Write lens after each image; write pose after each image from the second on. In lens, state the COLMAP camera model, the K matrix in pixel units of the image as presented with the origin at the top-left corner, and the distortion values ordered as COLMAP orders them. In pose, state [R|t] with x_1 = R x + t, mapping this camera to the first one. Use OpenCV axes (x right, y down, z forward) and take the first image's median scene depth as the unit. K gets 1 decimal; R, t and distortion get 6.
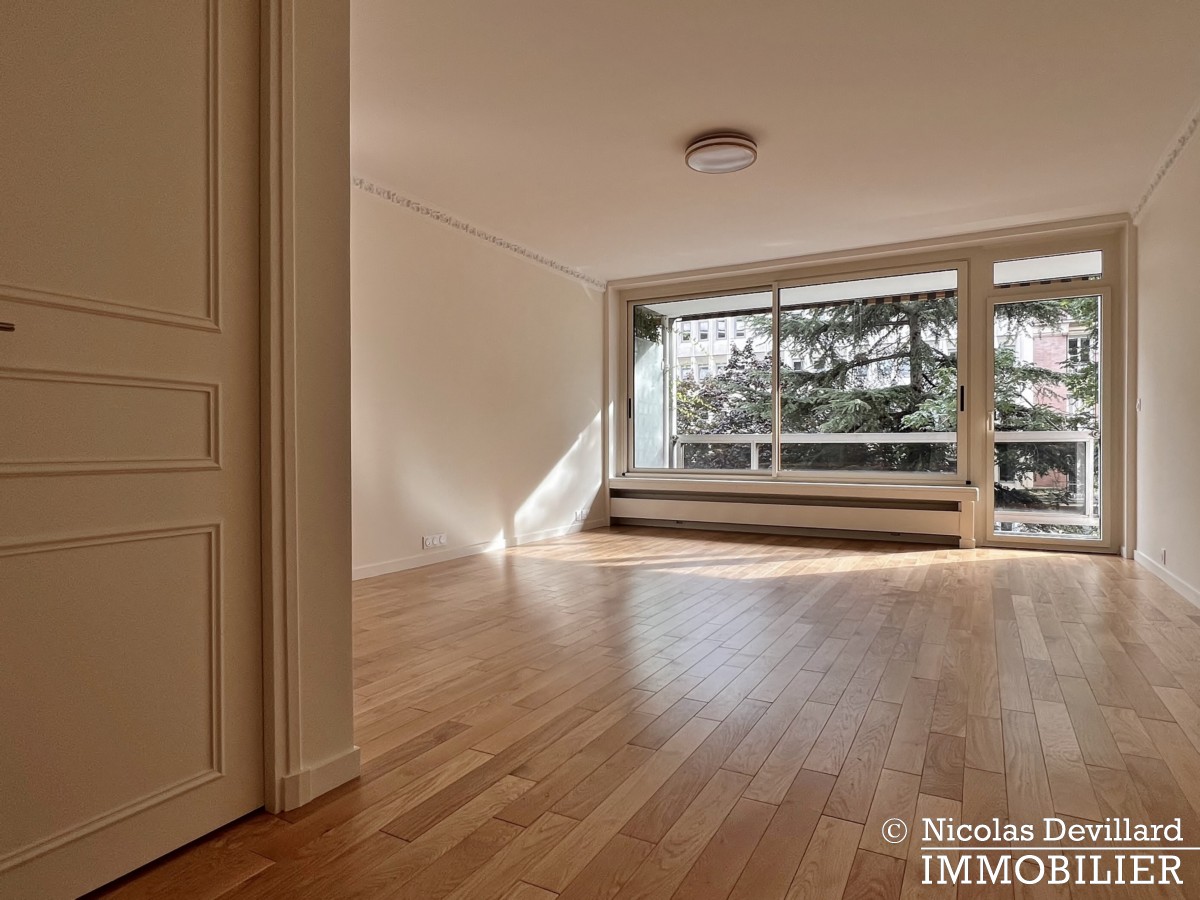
lens RADIAL K [[728.3, 0, 554.2], [0, 728.3, 447.6], [0, 0, 1]] dist [-0.001832, -0.001358]
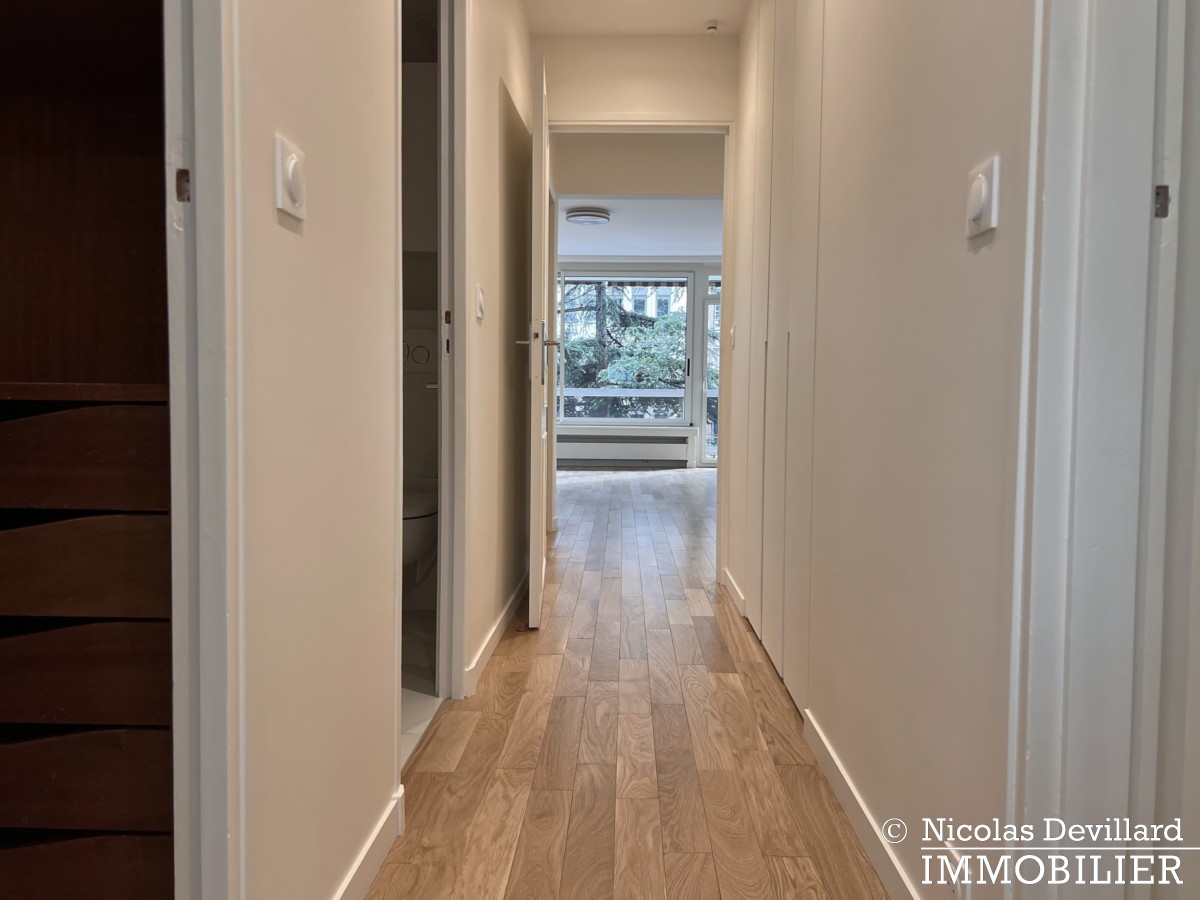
lens RADIAL K [[924.3, 0, 604.0], [0, 924.3, 451.3], [0, 0, 1]] dist [0.042292, -0.028078]
pose [[0.872160, -0.020943, 0.488772, -0.481979], [-0.008386, 0.998296, 0.057739, -0.004485], [-0.489149, -0.054456, 0.870499, -0.527487]]
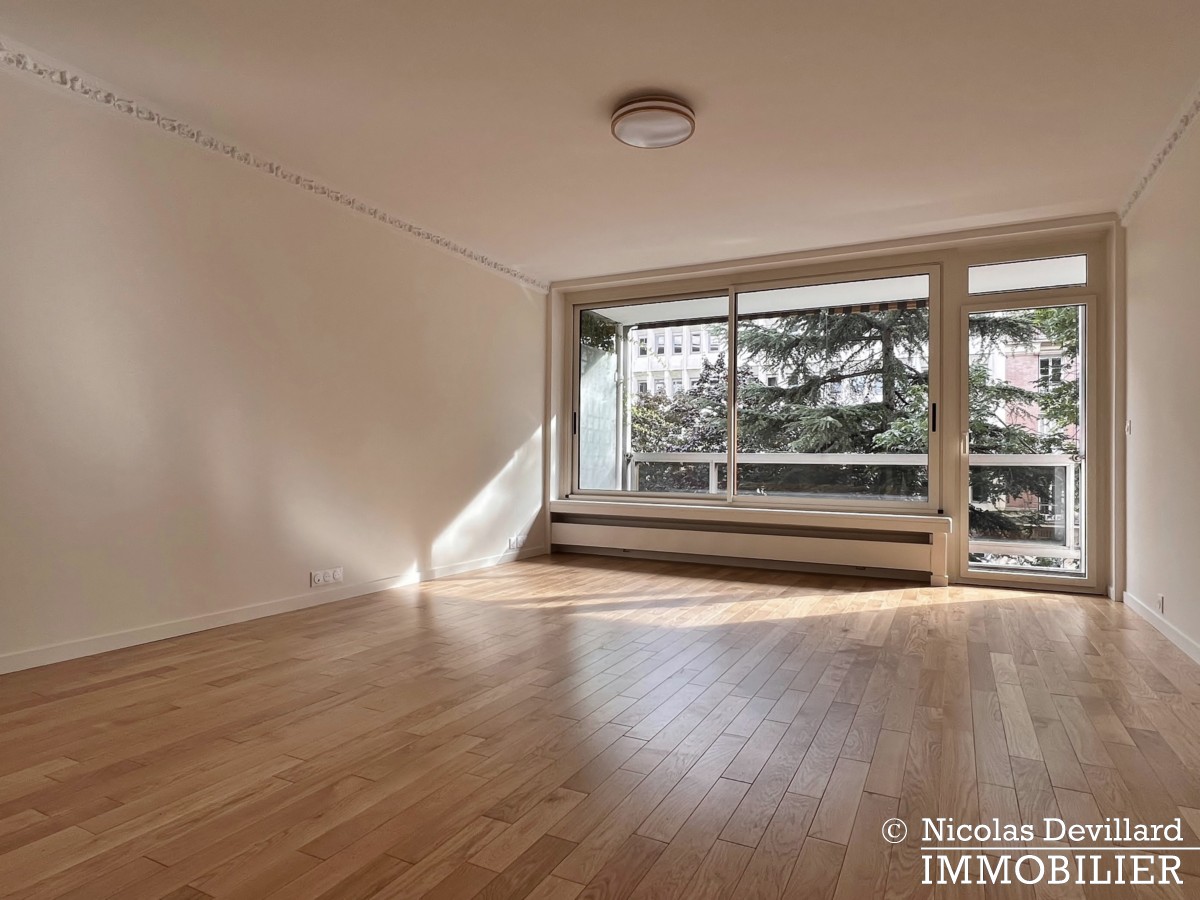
lens RADIAL K [[728.3, 0, 569.3], [0, 728.3, 447.7], [0, 0, 1]] dist [-0.001832, -0.001358]
pose [[0.998937, 0.011619, 0.044605, 0.068497], [-0.010822, 0.999778, -0.018061, -0.008797], [-0.044805, 0.017559, 0.998841, 0.118435]]
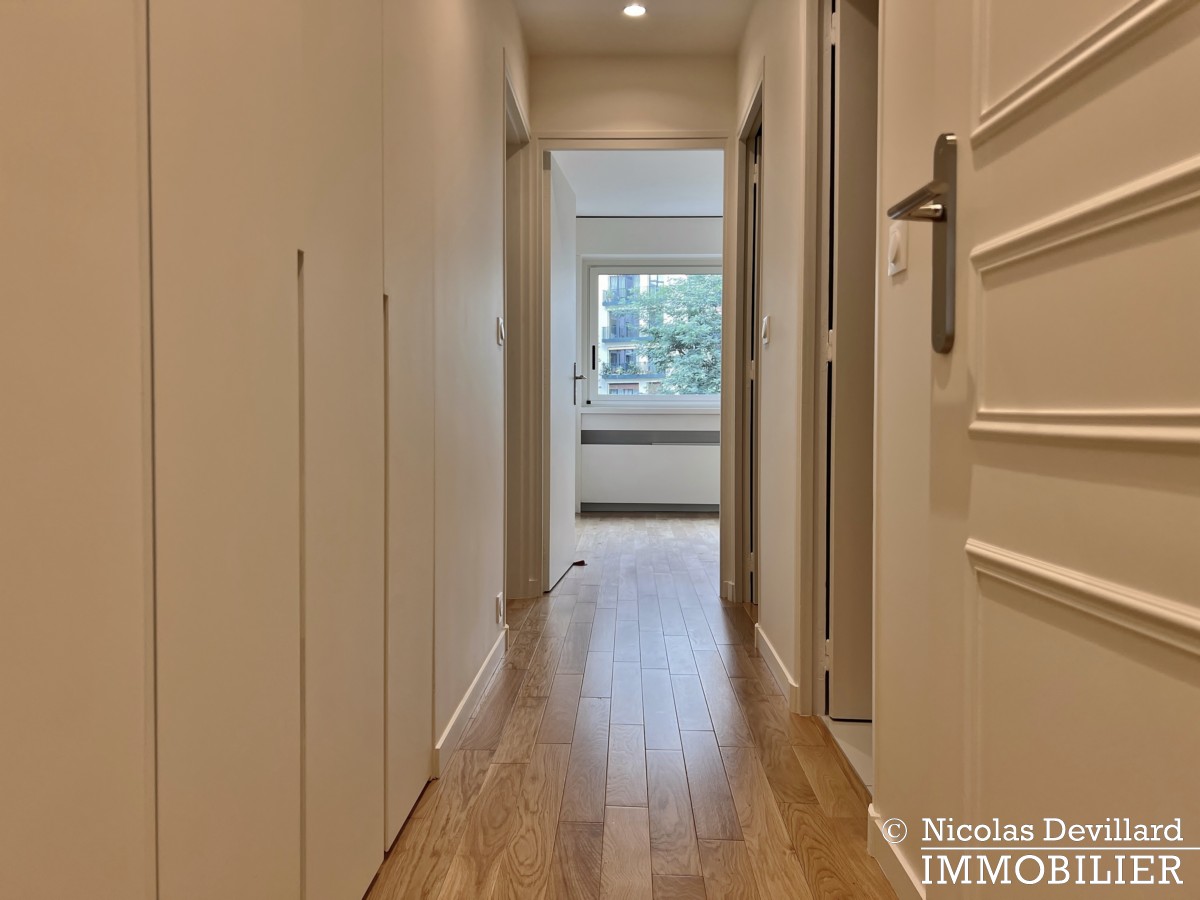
lens RADIAL K [[924.3, 0, 597.7], [0, 924.3, 450.9], [0, 0, 1]] dist [0.042292, -0.028078]
pose [[-0.875811, 0.012630, -0.482489, 0.787675], [-0.006284, 0.999274, 0.037564, 0.009457], [0.482613, 0.035931, -0.875096, 1.573855]]
